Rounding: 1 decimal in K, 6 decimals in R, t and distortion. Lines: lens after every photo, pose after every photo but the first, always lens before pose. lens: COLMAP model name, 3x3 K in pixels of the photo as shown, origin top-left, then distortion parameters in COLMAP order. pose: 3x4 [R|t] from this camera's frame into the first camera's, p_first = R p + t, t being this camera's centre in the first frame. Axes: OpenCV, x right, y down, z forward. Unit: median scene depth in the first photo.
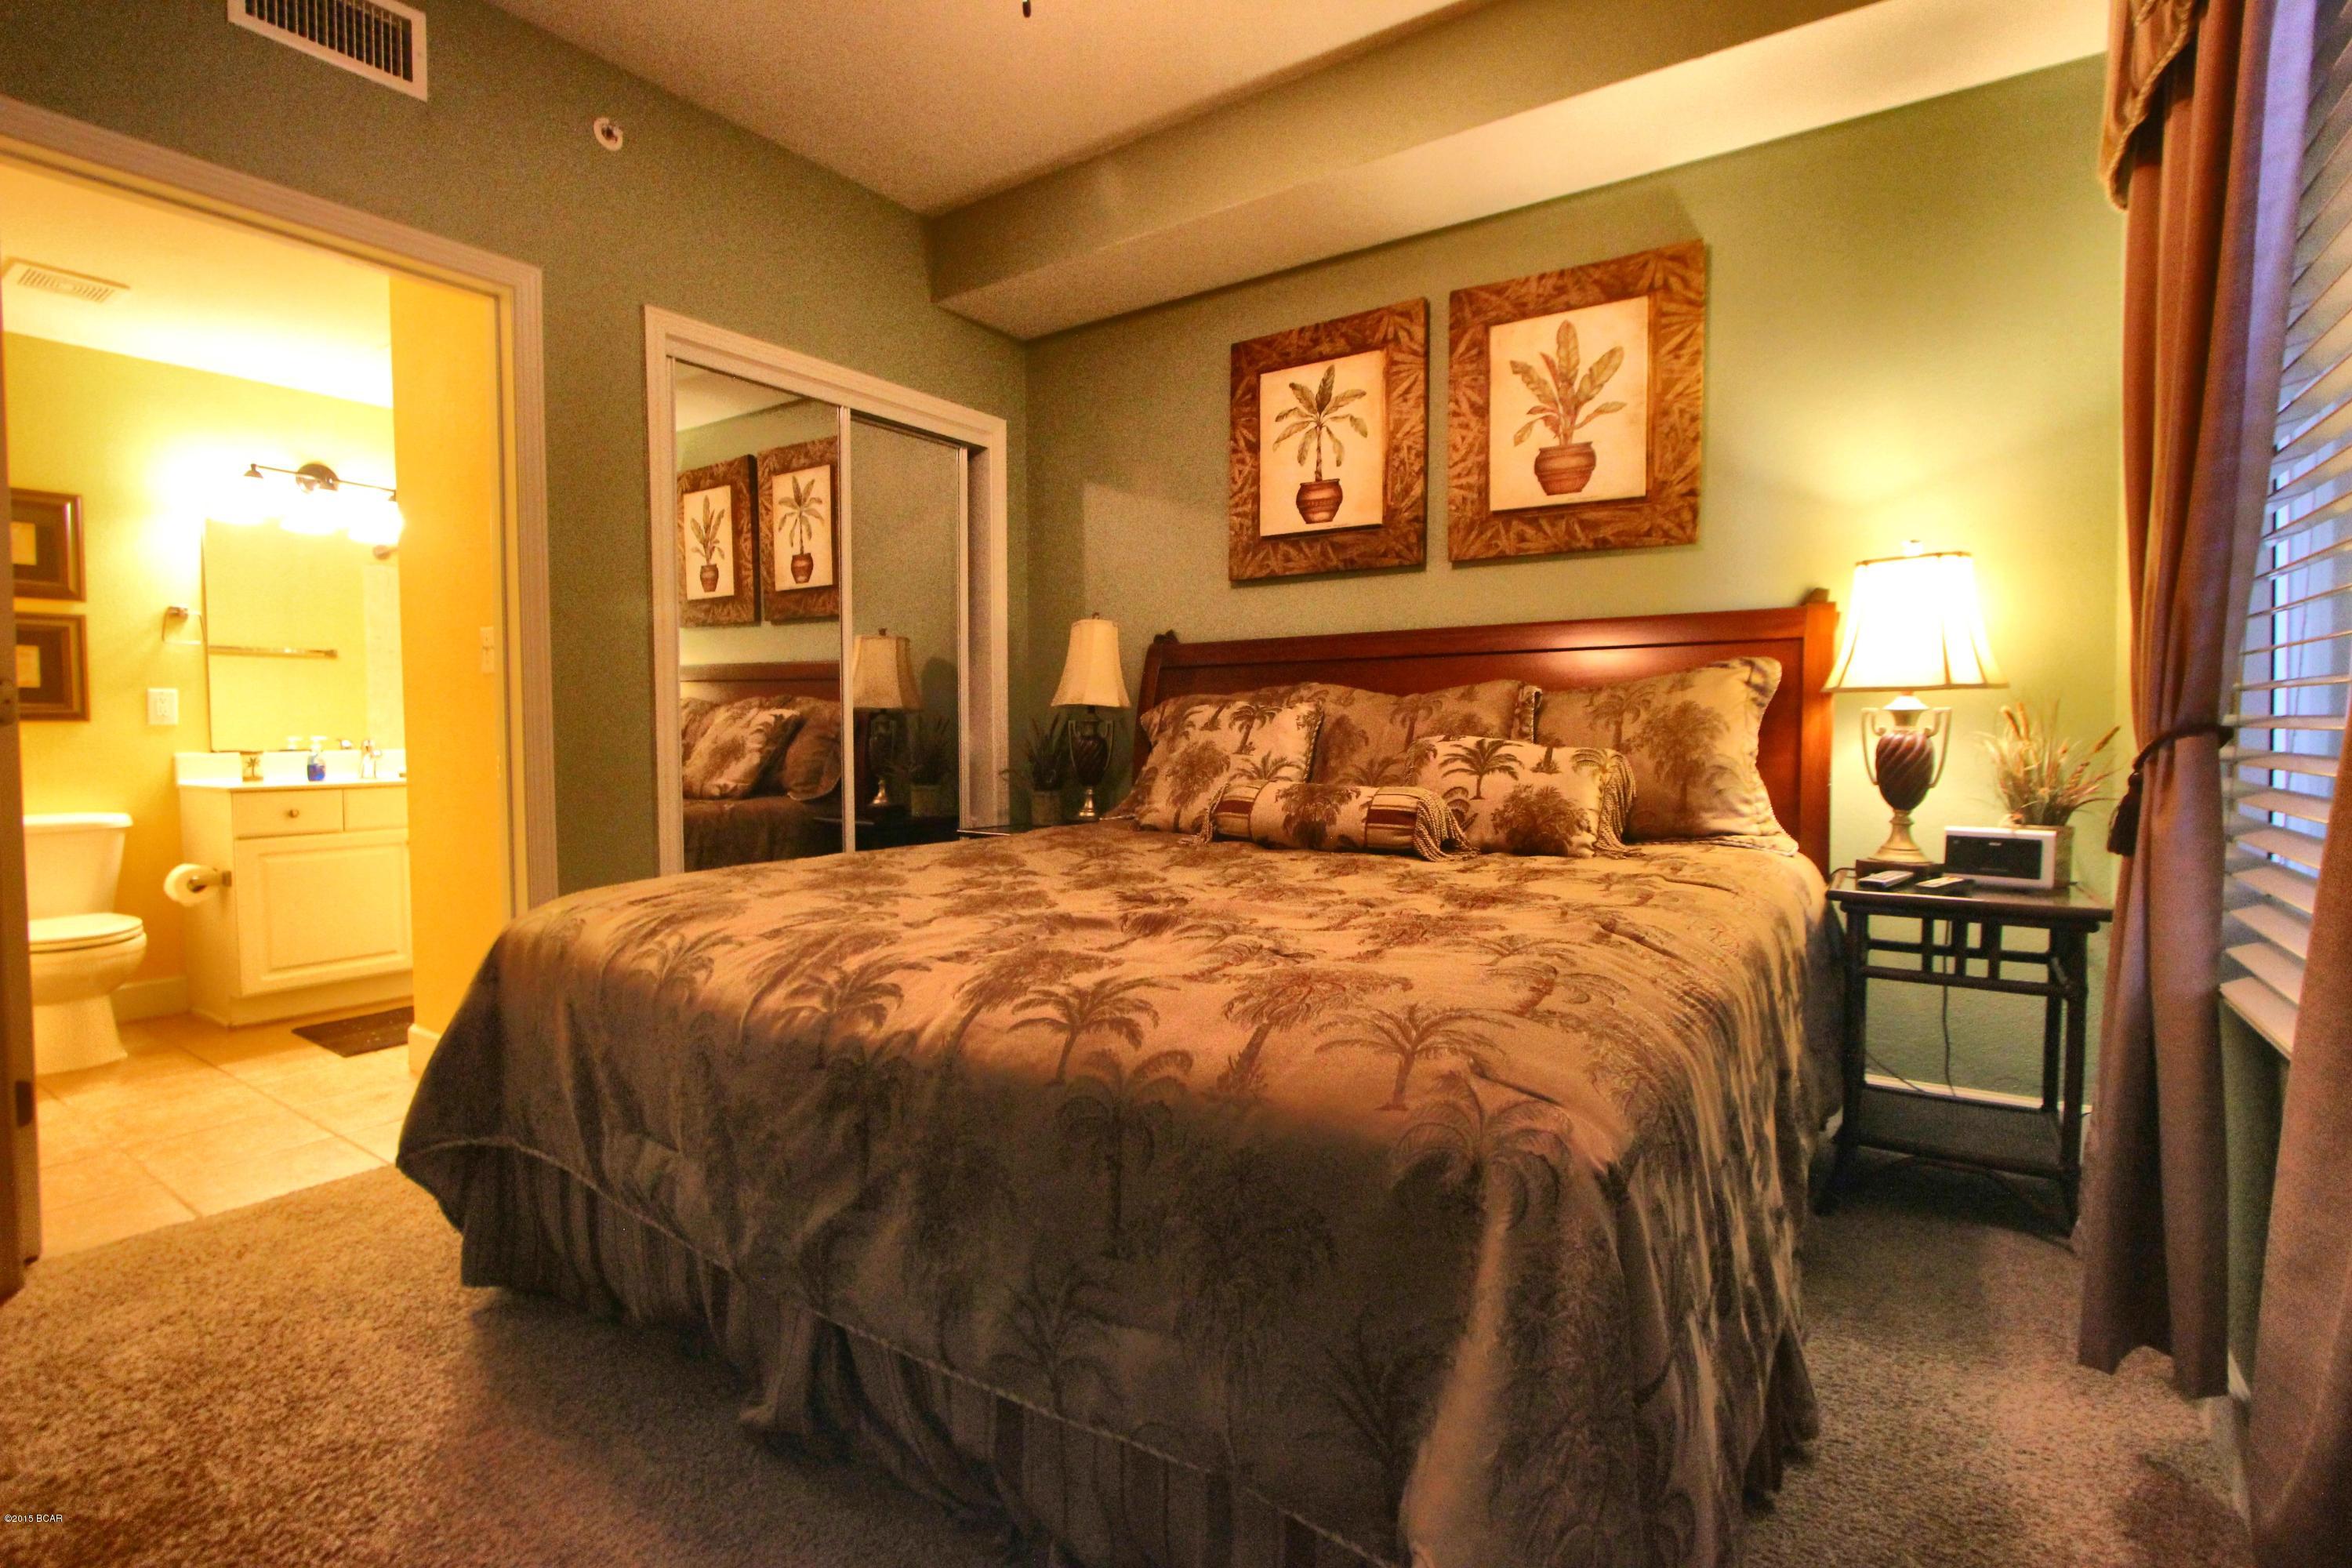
lens RADIAL K [[1083.8, 0, 1191.5], [0, 1083.8, 764.0], [0, 0, 1]] dist [-0.019839, 0.003853]
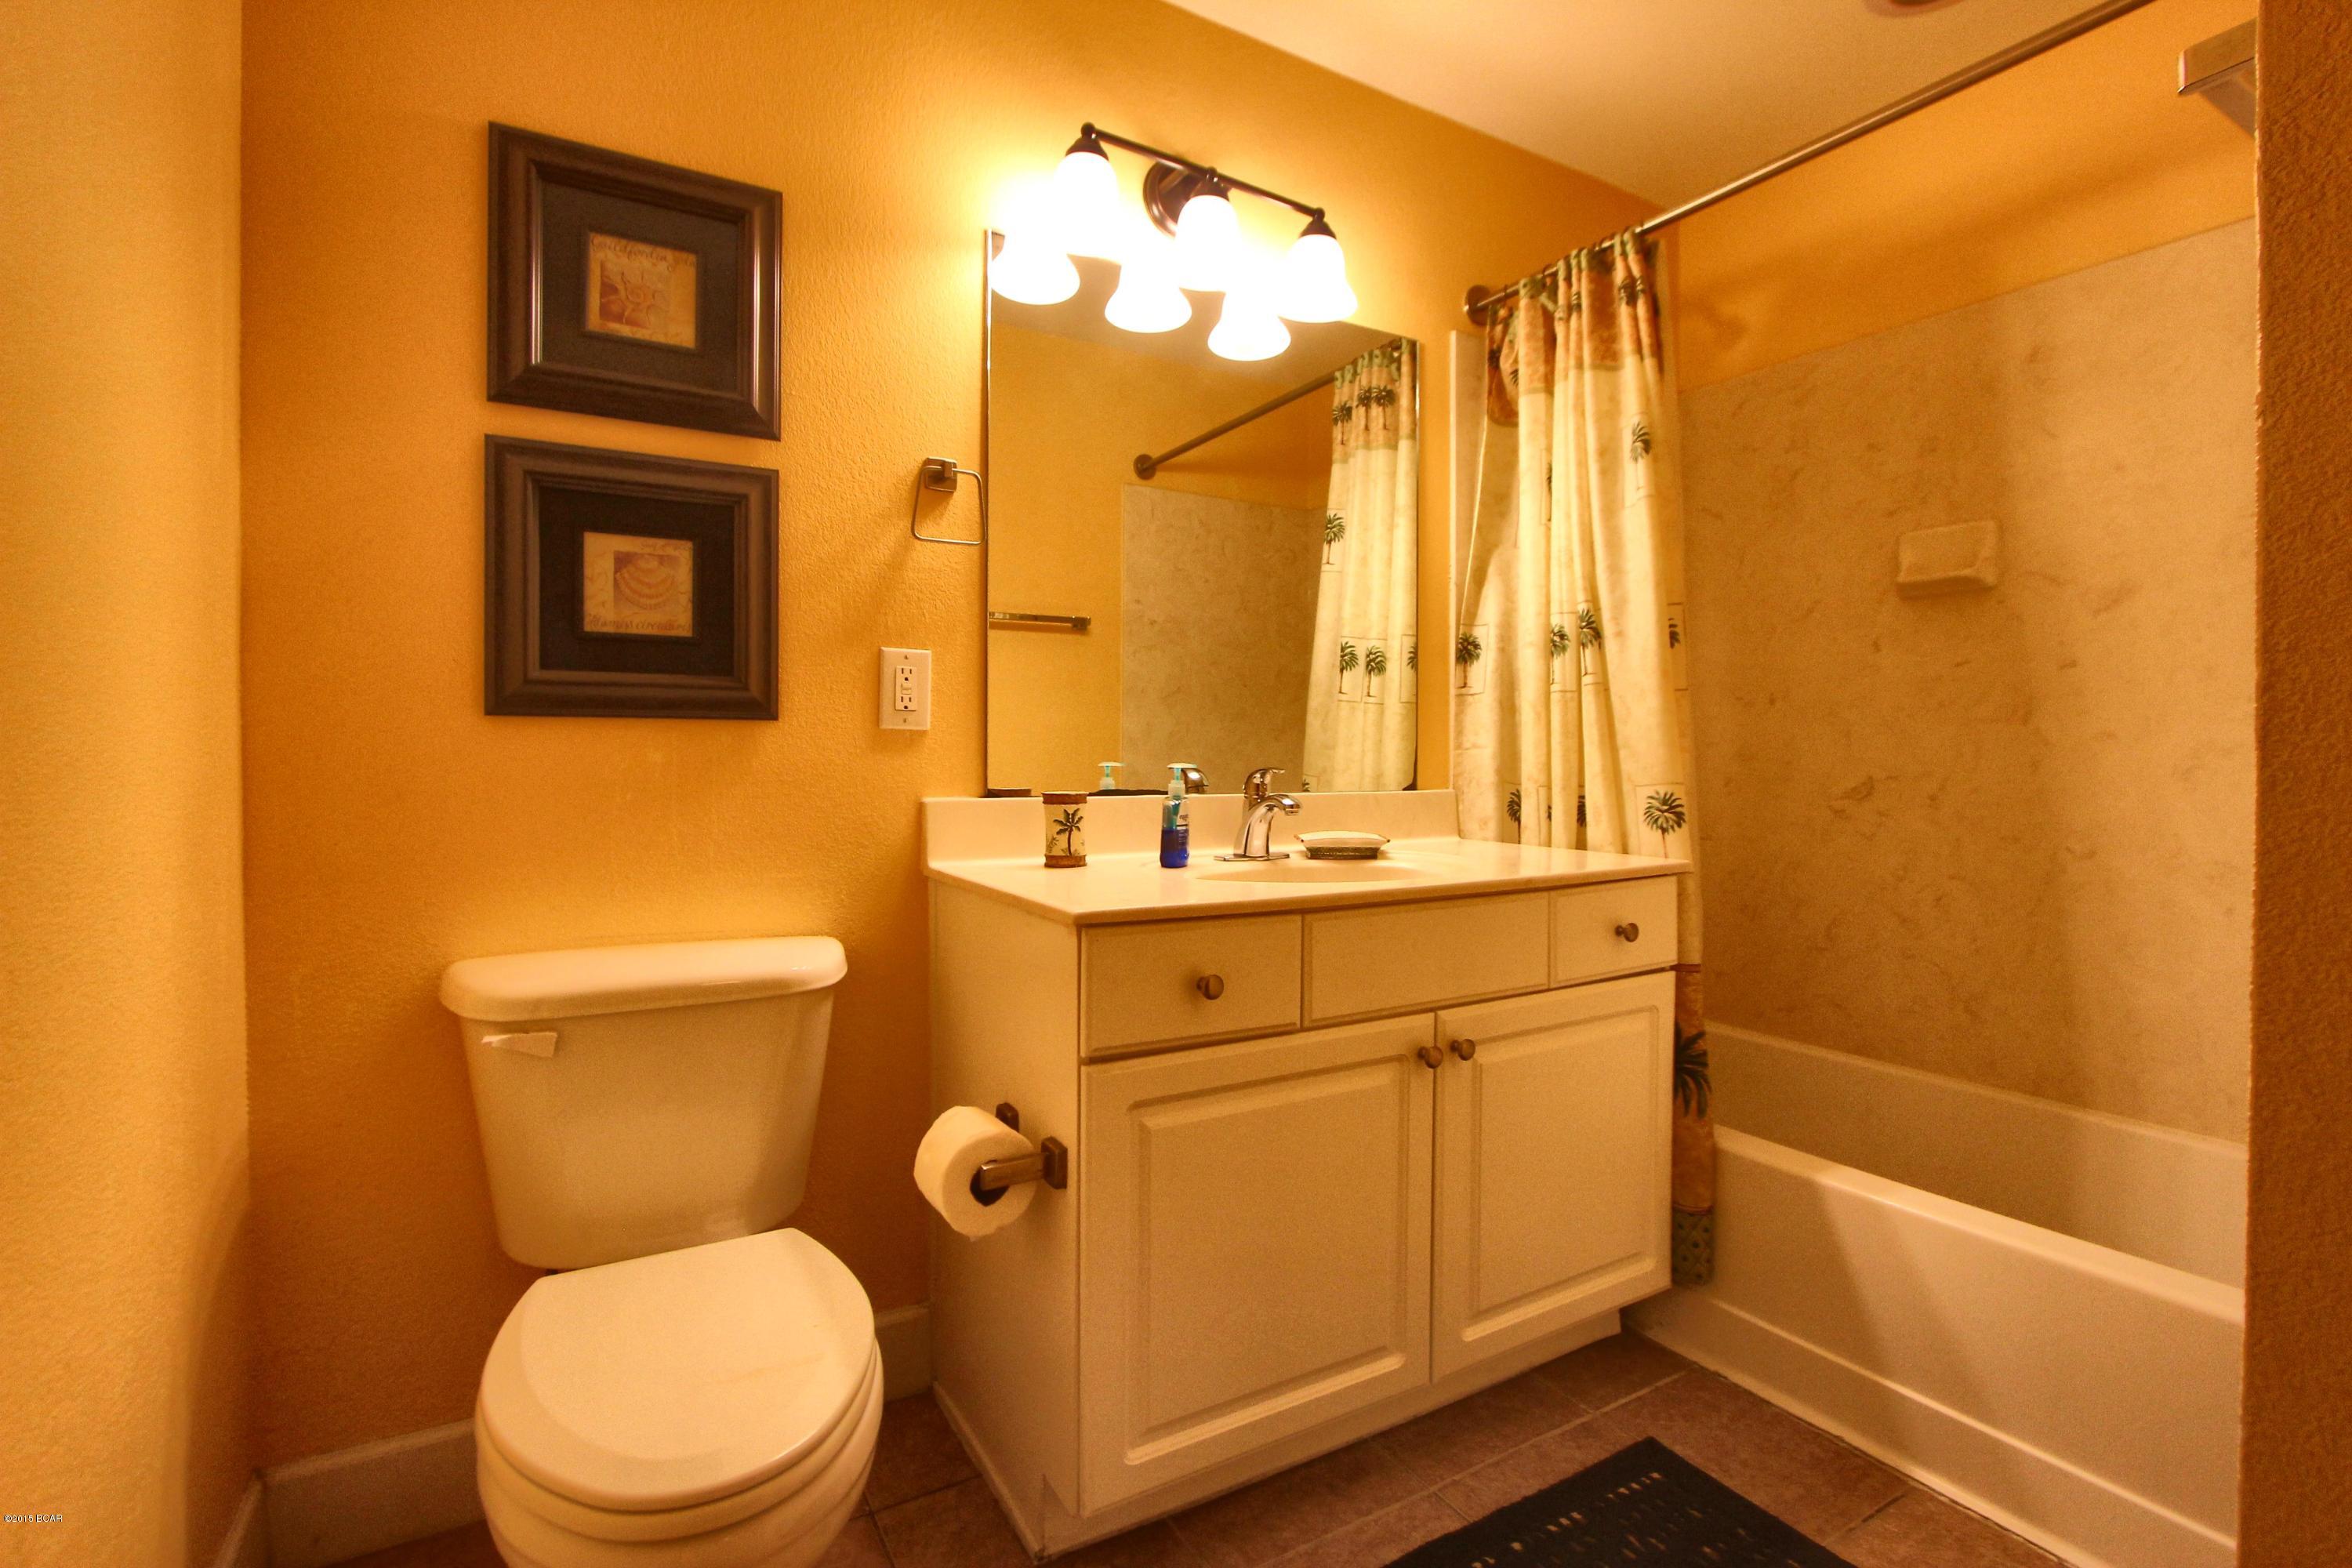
lens RADIAL K [[1083.8, 0, 1191.5], [0, 1083.8, 764.0], [0, 0, 1]] dist [-0.019839, 0.003853]
pose [[0.903942, 0.020866, -0.427146, -0.679978], [-0.031706, 0.999330, -0.018279, -0.018686], [0.426479, 0.030066, 0.903998, 0.661901]]
